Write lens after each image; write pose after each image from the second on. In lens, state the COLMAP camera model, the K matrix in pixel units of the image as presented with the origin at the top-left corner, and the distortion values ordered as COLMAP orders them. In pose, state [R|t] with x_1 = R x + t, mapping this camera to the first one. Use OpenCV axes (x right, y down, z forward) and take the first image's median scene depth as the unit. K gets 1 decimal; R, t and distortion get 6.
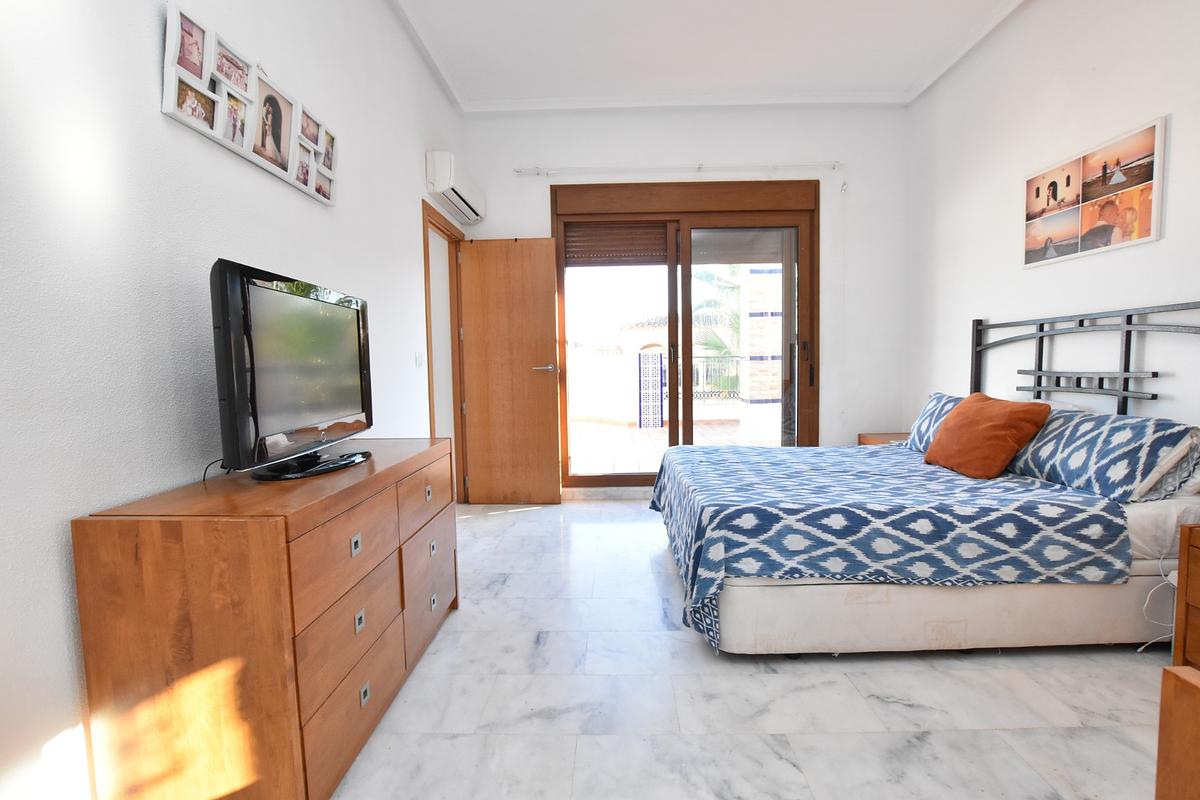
lens RADIAL K [[529.9, 0, 606.5], [0, 529.9, 399.5], [0, 0, 1]] dist [-0.027041, 0.000973]
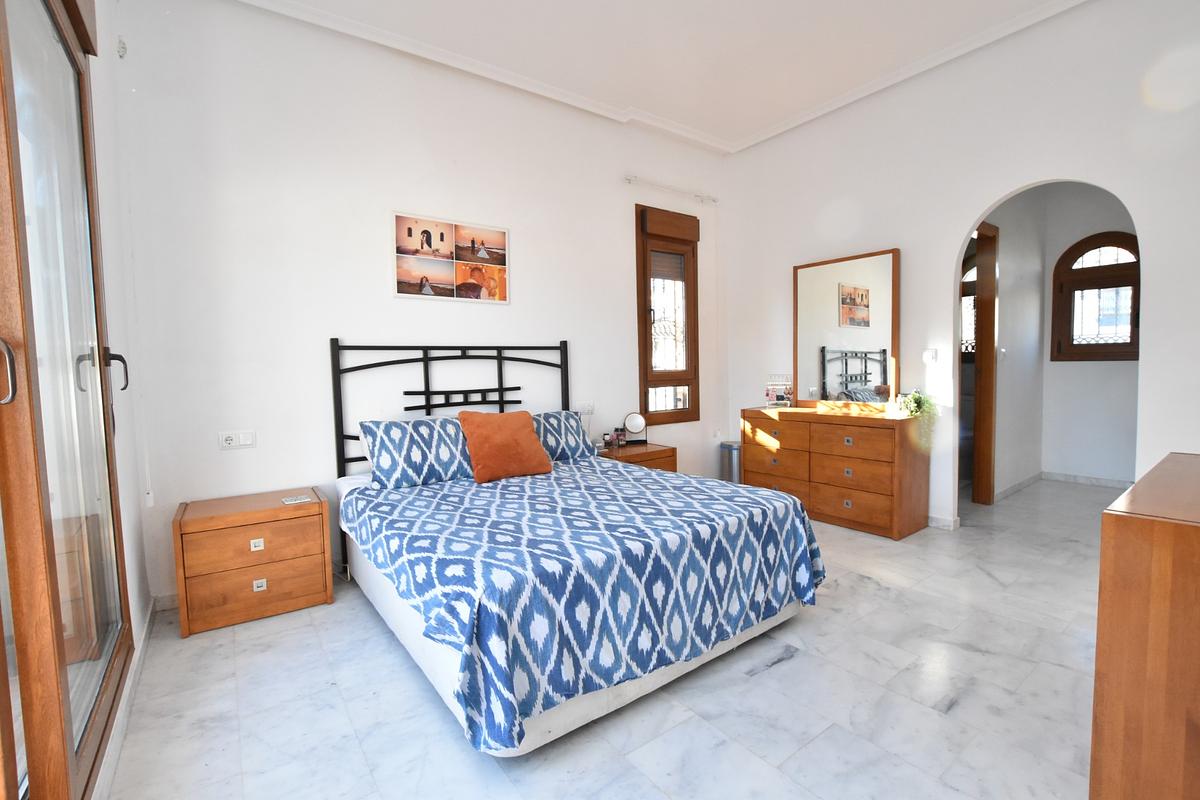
lens RADIAL K [[529.9, 0, 606.5], [0, 529.9, 399.5], [0, 0, 1]] dist [-0.027041, 0.000973]
pose [[-0.610662, 0.000745, 0.791891, -0.342146], [0.095459, 0.992777, 0.072678, -0.087119], [-0.786117, 0.119975, -0.606322, 1.463281]]
